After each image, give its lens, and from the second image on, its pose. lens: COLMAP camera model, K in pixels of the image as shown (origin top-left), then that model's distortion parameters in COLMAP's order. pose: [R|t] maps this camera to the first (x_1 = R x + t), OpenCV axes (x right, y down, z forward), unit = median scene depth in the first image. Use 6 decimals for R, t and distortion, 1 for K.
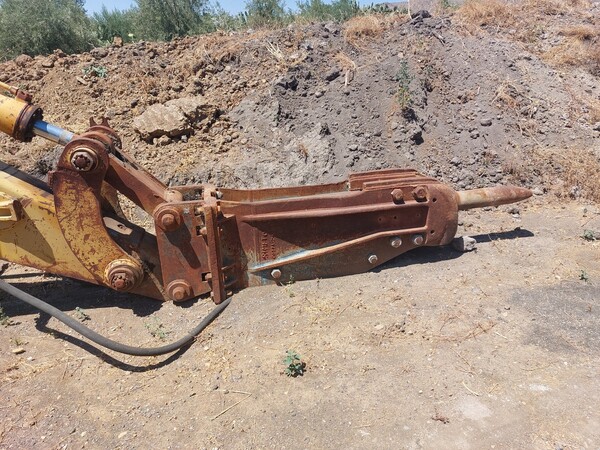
lens RADIAL K [[438.5, 0, 303.2], [0, 438.5, 225.9], [0, 0, 1]] dist [0.028263, -0.017794]
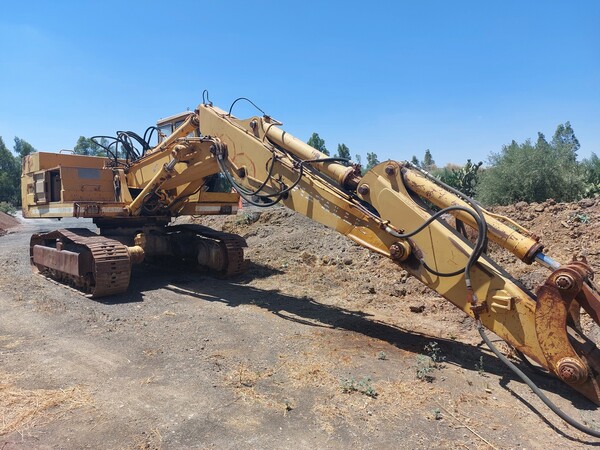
lens RADIAL K [[438.5, 0, 301.4], [0, 438.5, 229.5], [0, 0, 1]] dist [0.028263, -0.017794]
pose [[0.570442, 0.099195, -0.815326, 0.179442], [-0.322219, 0.940128, -0.111061, 0.123639], [0.755494, 0.326067, 0.568251, -0.527063]]
